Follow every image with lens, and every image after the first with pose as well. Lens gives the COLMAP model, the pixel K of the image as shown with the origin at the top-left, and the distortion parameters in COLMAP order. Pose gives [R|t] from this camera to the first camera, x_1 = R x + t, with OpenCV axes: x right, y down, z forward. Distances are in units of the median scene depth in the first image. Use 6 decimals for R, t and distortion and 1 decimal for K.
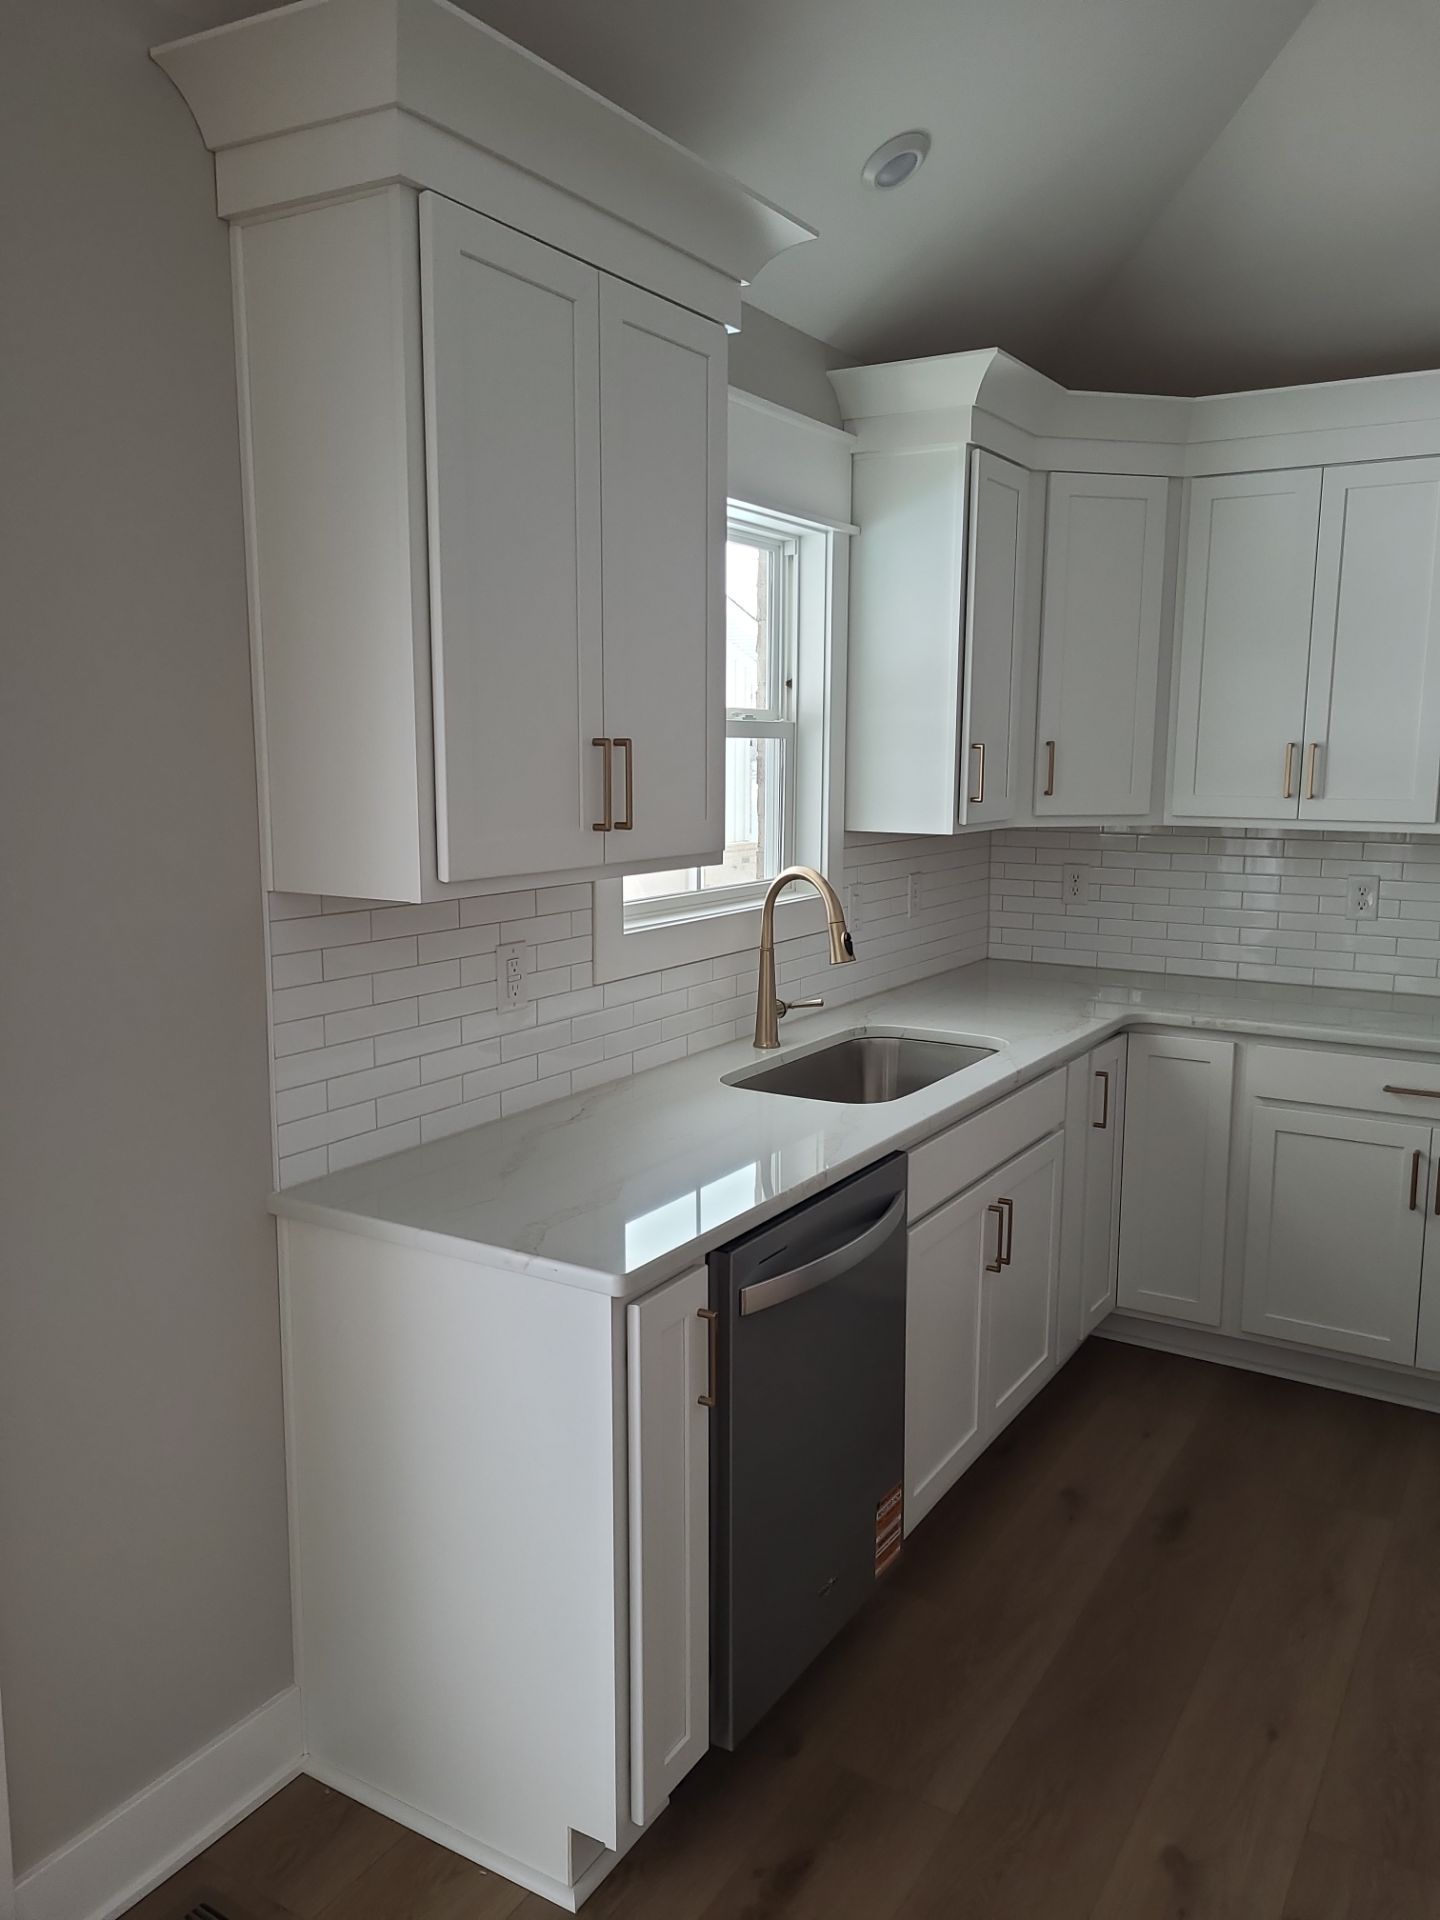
lens RADIAL K [[1475.2, 0, 740.2], [0, 1475.2, 947.3], [0, 0, 1]] dist [0.049425, -0.039184]
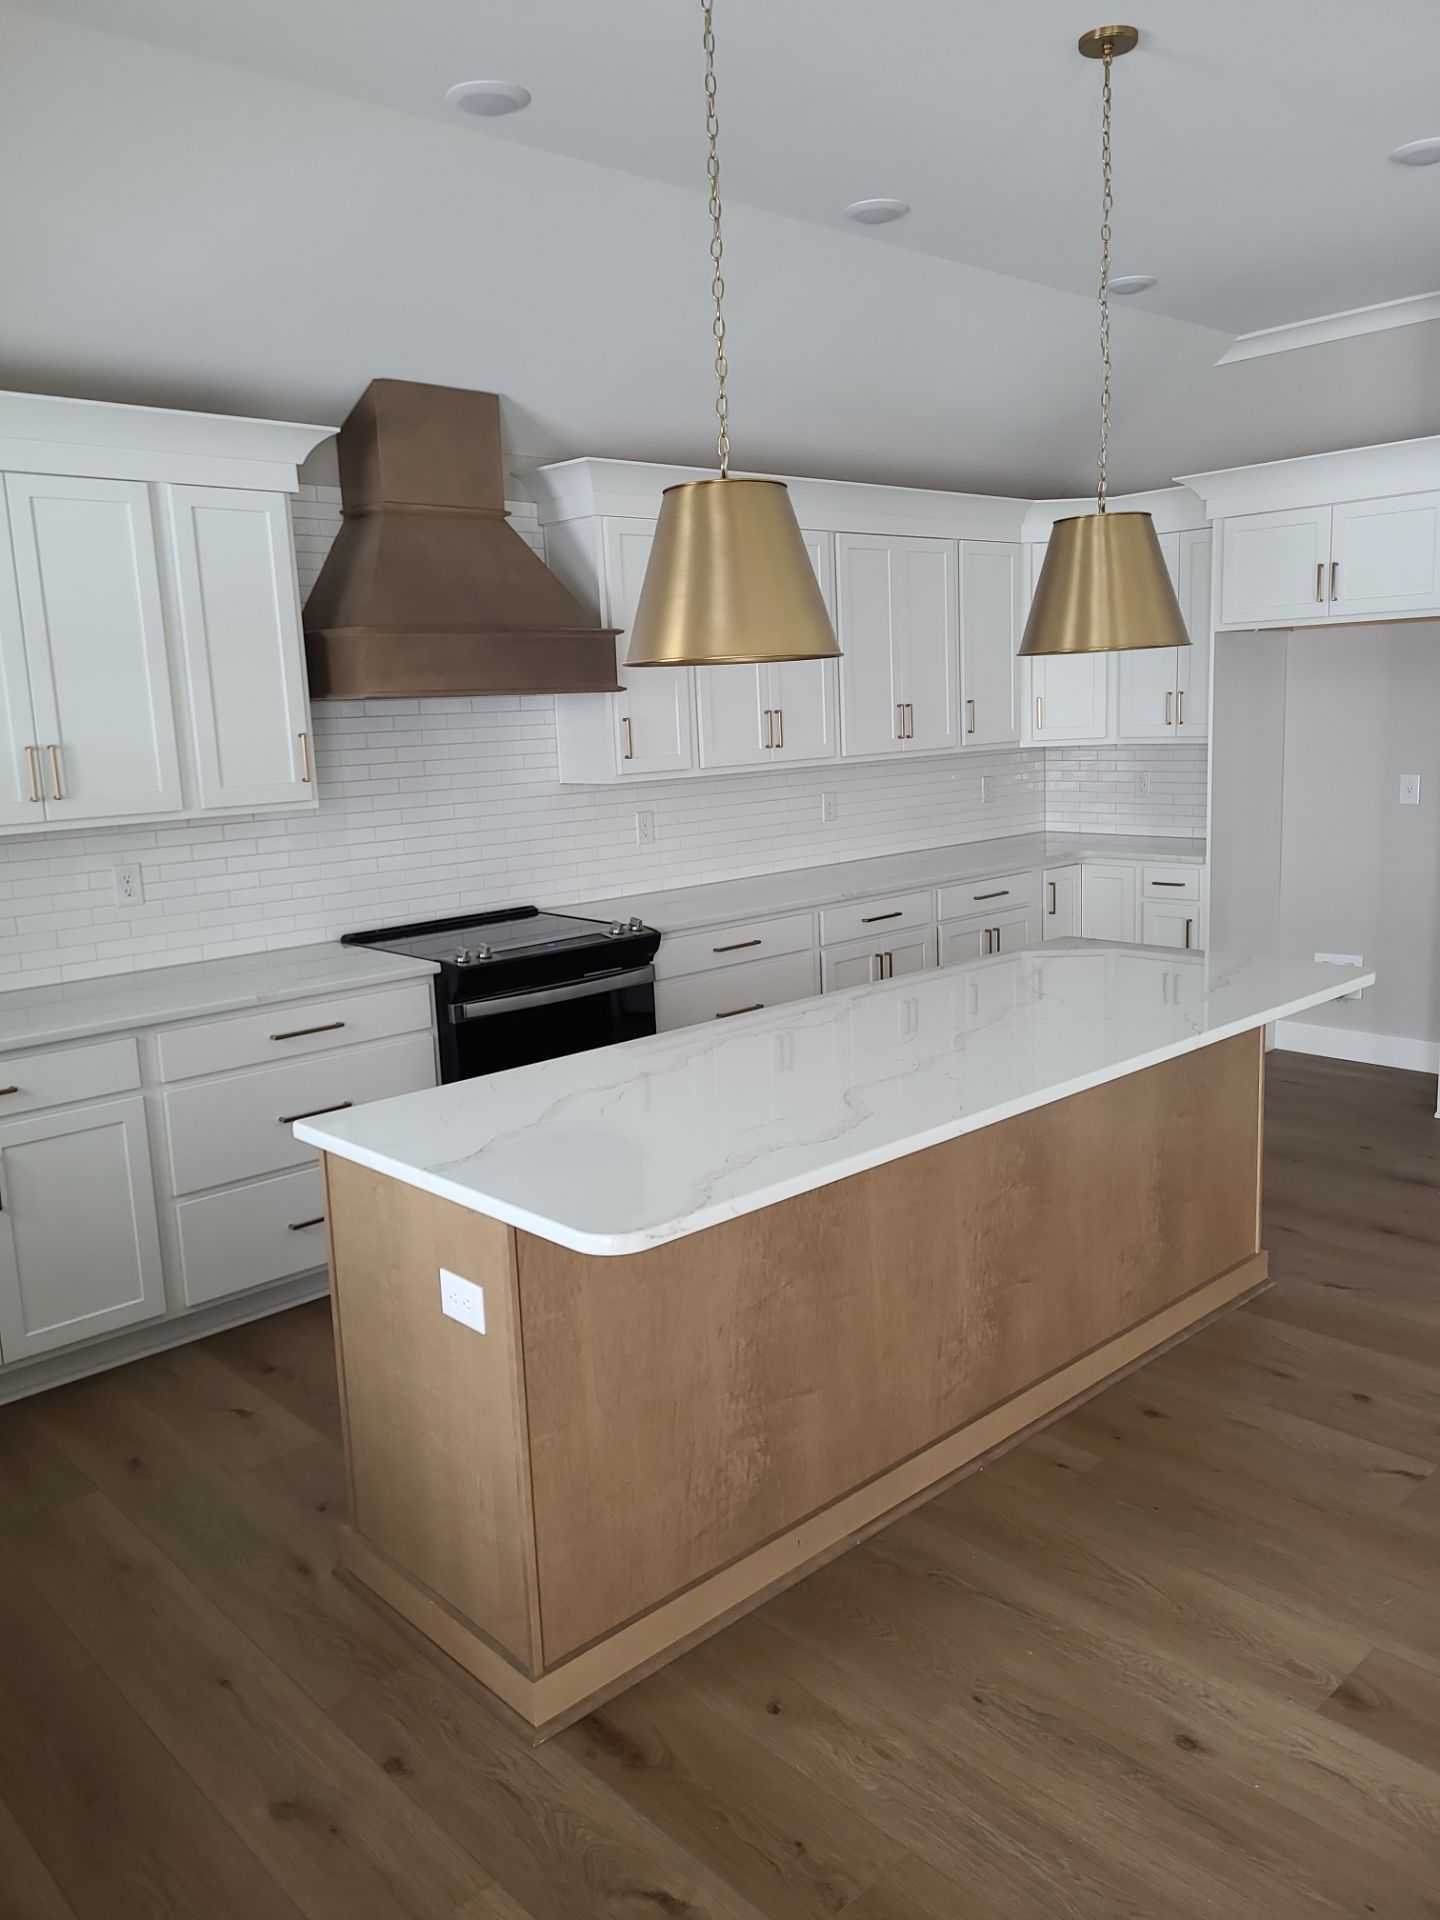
lens RADIAL K [[1475.2, 0, 714.8], [0, 1475.2, 943.1], [0, 0, 1]] dist [0.049425, -0.039184]
pose [[0.277464, -0.179339, 0.943849, -0.325354], [0.190243, 0.973226, 0.128995, -0.035360], [-0.941712, 0.143769, 0.304153, 0.204967]]
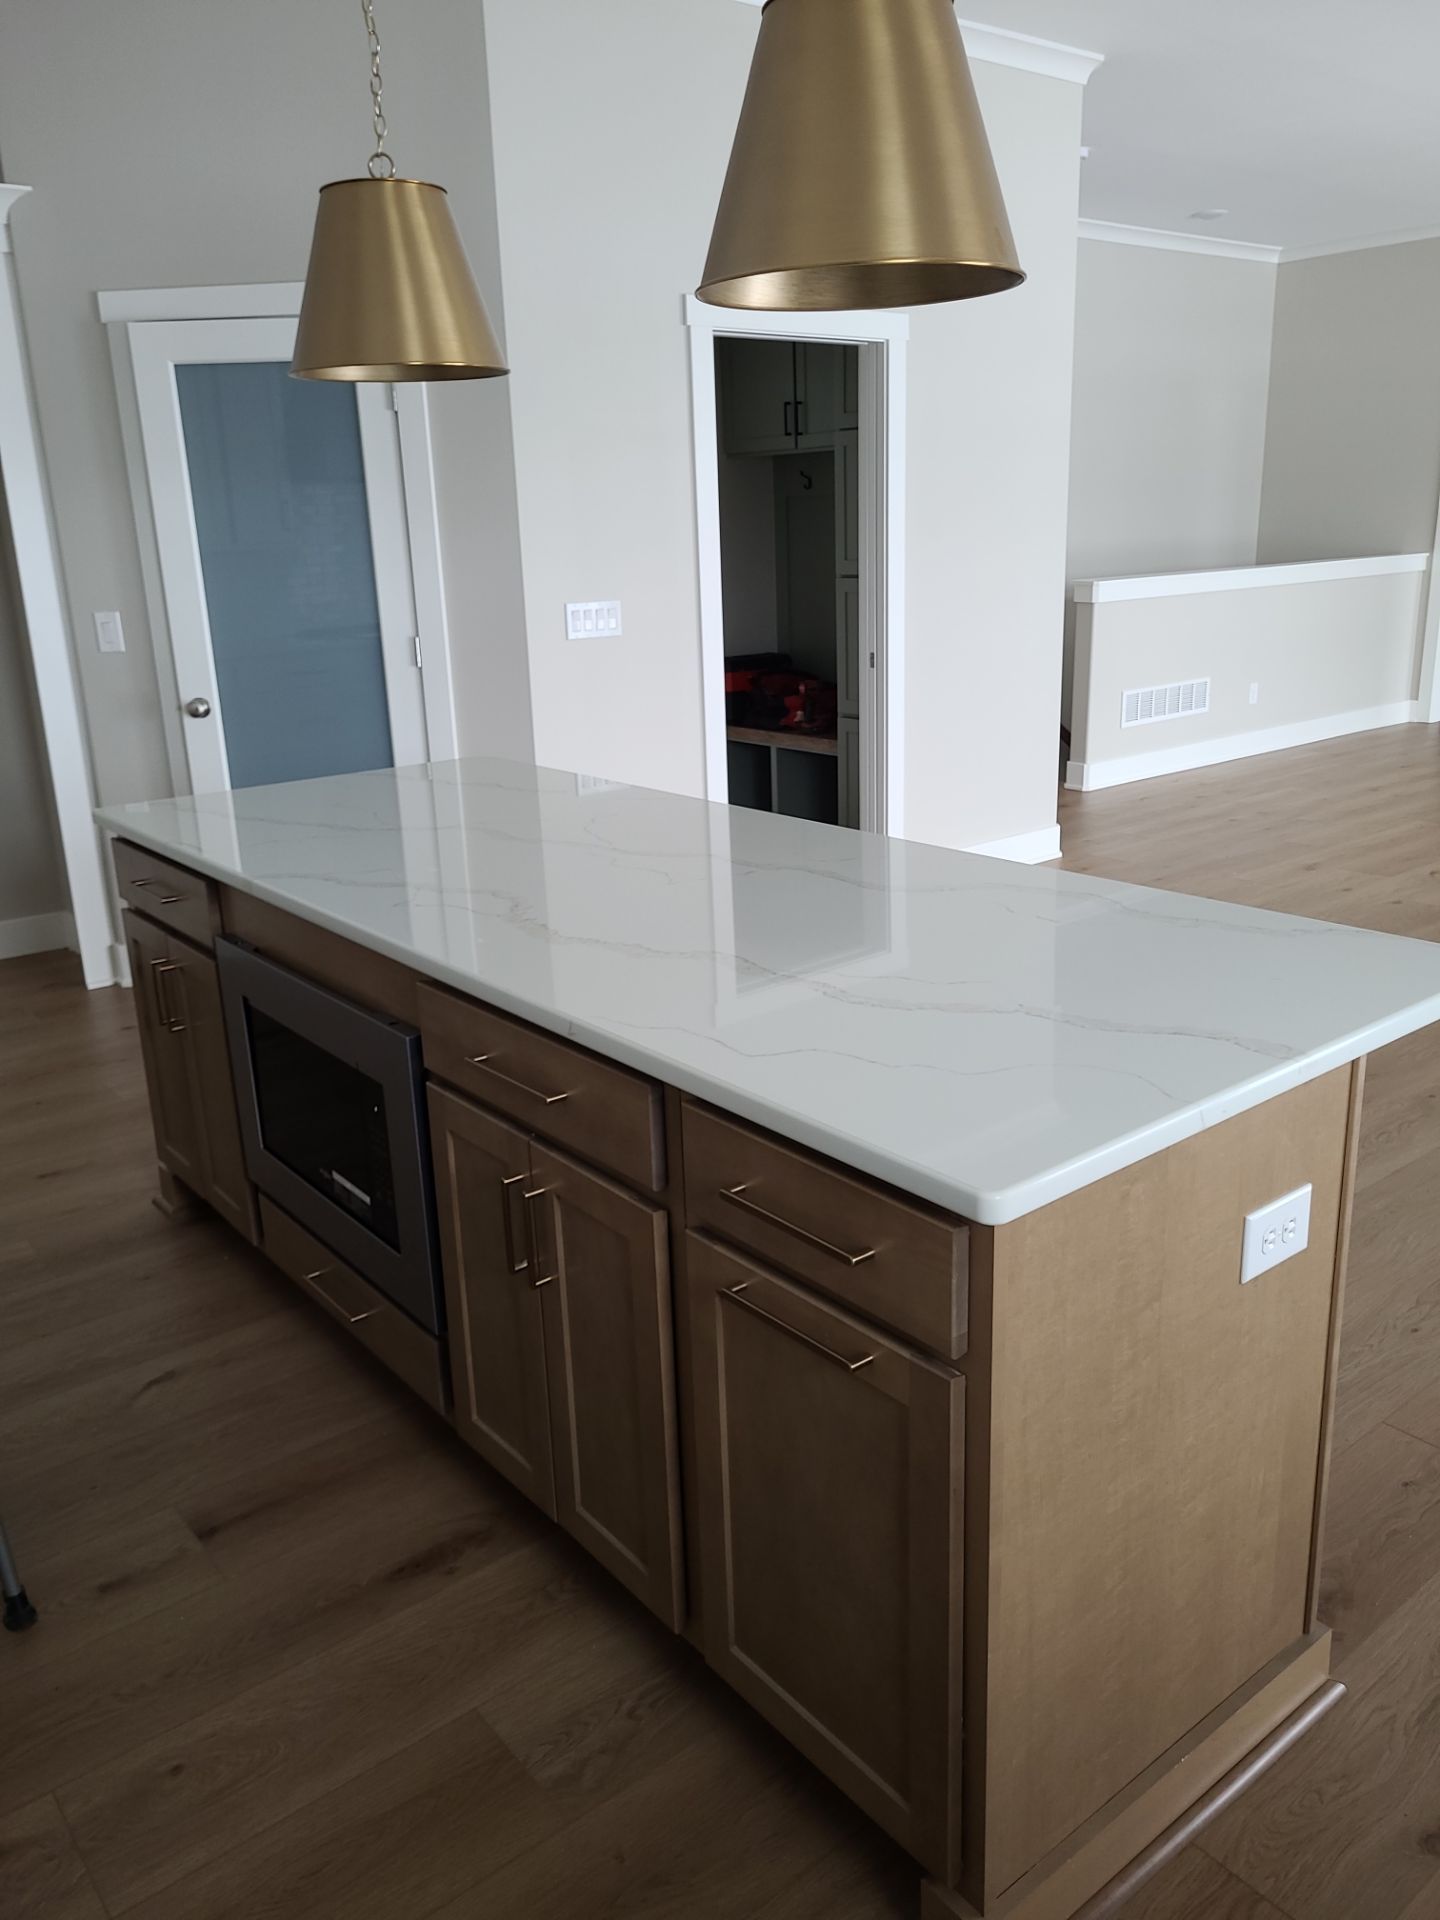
lens RADIAL K [[1475.2, 0, 712.6], [0, 1475.2, 968.7], [0, 0, 1]] dist [0.049425, -0.039184]
pose [[-0.941689, -0.069881, 0.329149, 1.086267], [0.084458, 0.897794, 0.432242, -0.154176], [-0.325714, 0.434836, -0.839540, 1.935537]]
